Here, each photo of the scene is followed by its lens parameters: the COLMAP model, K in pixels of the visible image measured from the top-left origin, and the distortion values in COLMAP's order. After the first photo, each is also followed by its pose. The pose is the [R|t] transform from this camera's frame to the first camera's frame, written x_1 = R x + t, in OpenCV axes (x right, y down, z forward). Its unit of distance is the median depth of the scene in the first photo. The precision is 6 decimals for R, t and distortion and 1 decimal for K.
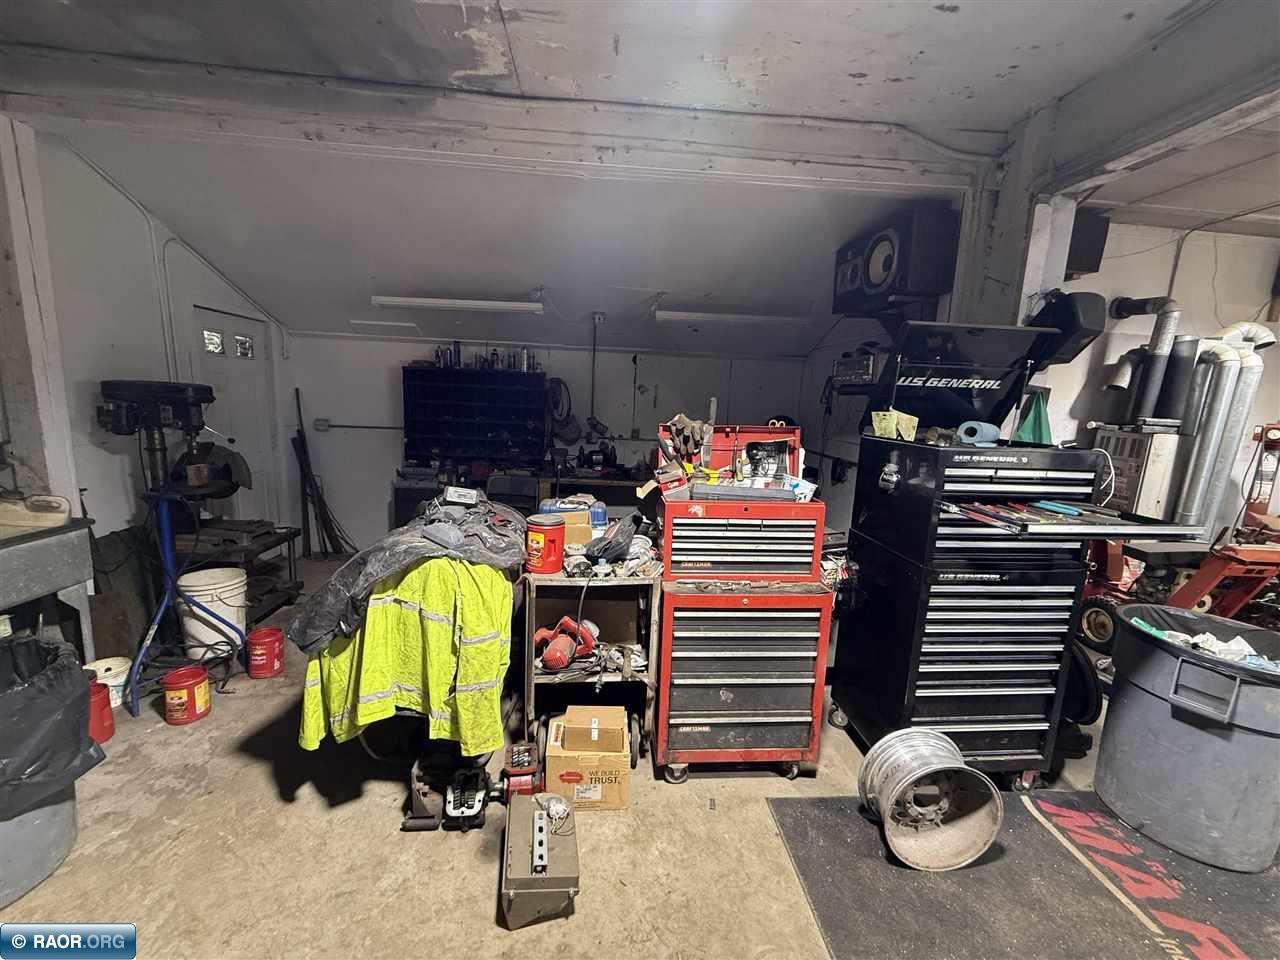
lens RADIAL K [[509.4, 0, 635.4], [0, 509.4, 481.5], [0, 0, 1]] dist [-0.000747, -0.000518]
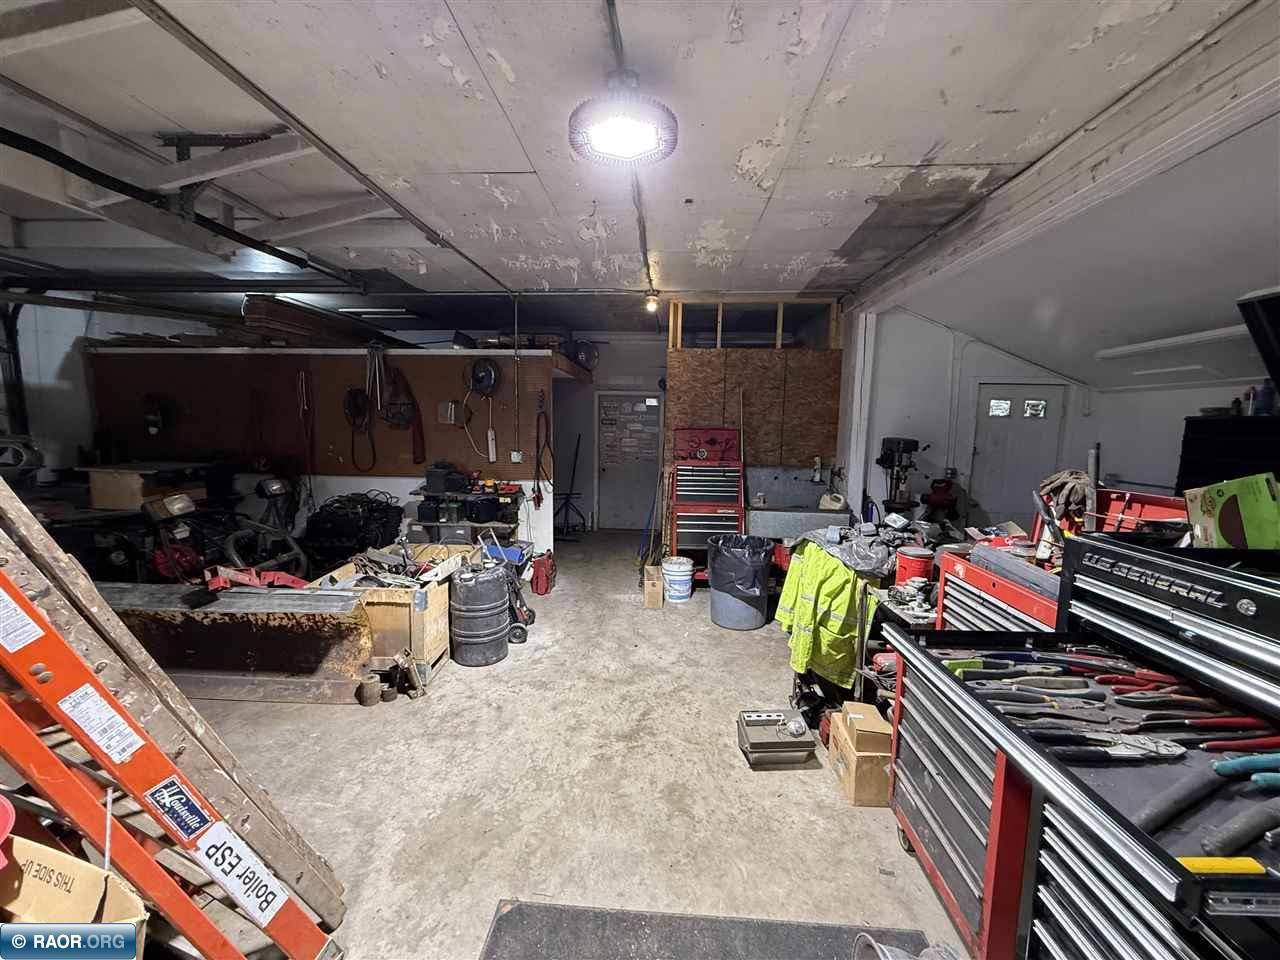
lens RADIAL K [[509.4, 0, 635.4], [0, 509.4, 481.5], [0, 0, 1]] dist [-0.000747, -0.000518]
pose [[-0.145420, 0.070999, -0.986819, 0.947433], [-0.182502, 0.978380, 0.097286, -0.070225], [0.972392, 0.194244, -0.129318, 0.457023]]
